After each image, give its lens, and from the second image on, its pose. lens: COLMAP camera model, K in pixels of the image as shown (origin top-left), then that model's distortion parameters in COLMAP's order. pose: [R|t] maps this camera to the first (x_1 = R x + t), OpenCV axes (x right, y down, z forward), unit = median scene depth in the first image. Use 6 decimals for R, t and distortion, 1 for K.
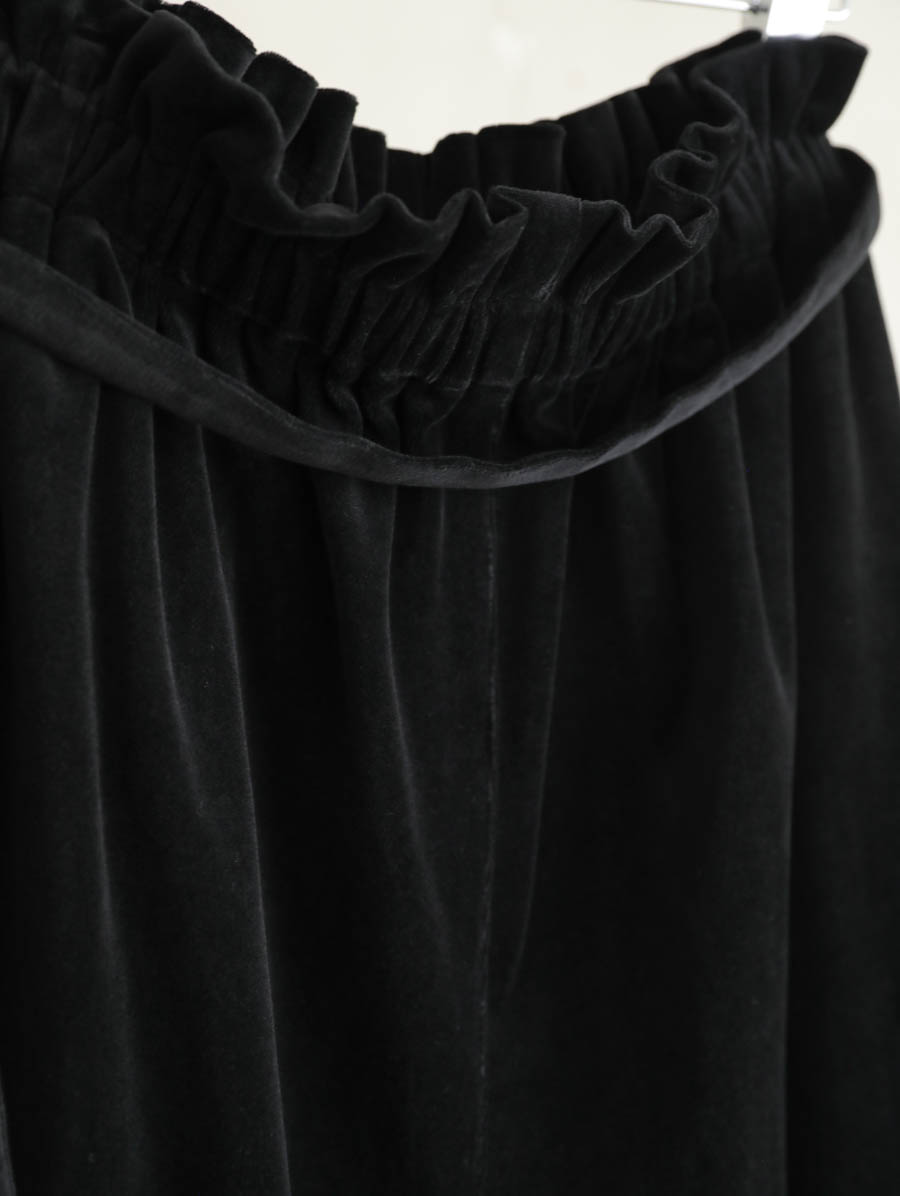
lens RADIAL K [[1746.8, 0, 439.8], [0, 1746.8, 595.1], [0, 0, 1]] dist [0.102802, 0.000000]
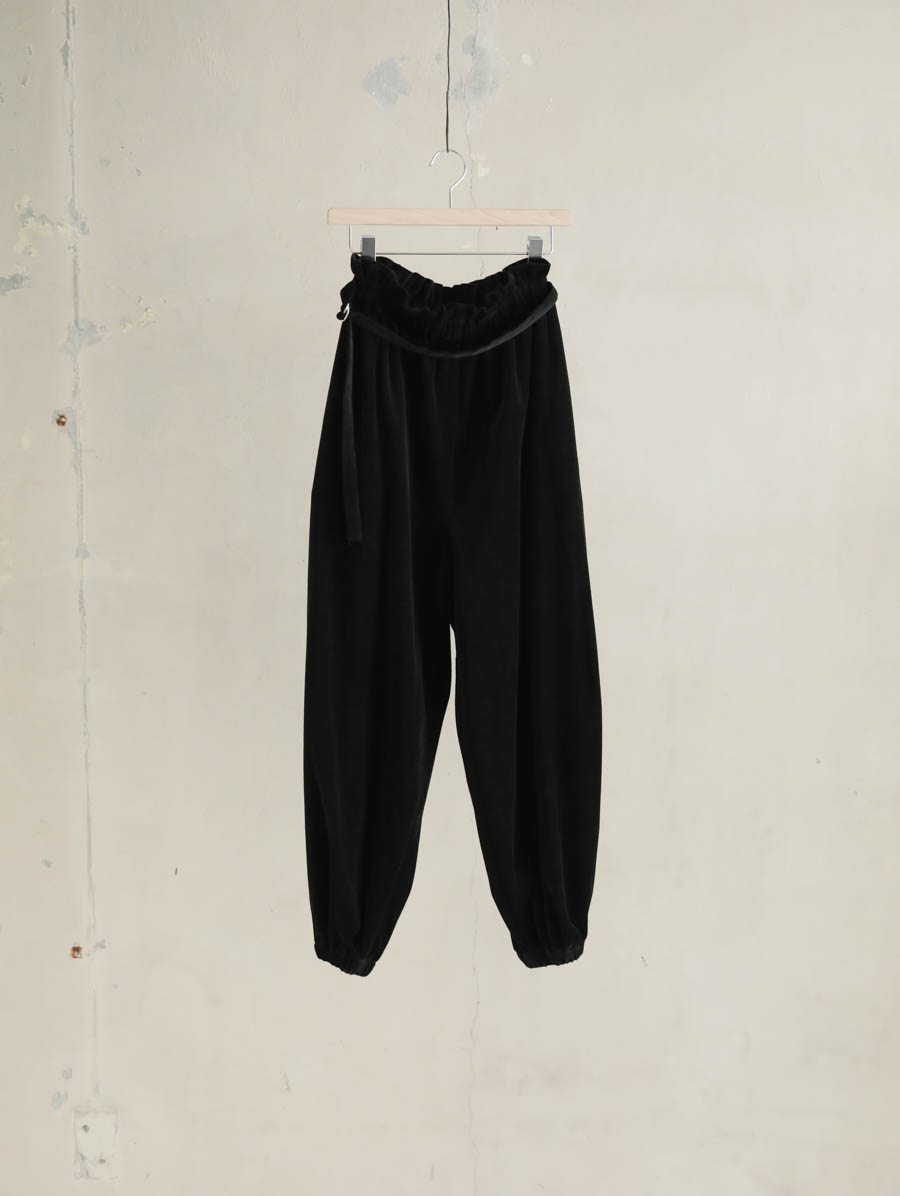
lens RADIAL K [[1746.8, 0, 455.9], [0, 1746.8, 596.4], [0, 0, 1]] dist [0.102802, 0.000000]
pose [[0.999118, 0.037264, -0.019341, 0.167627], [-0.034942, 0.993425, 0.109025, 0.072182], [0.023276, -0.108253, 0.993851, -4.291210]]
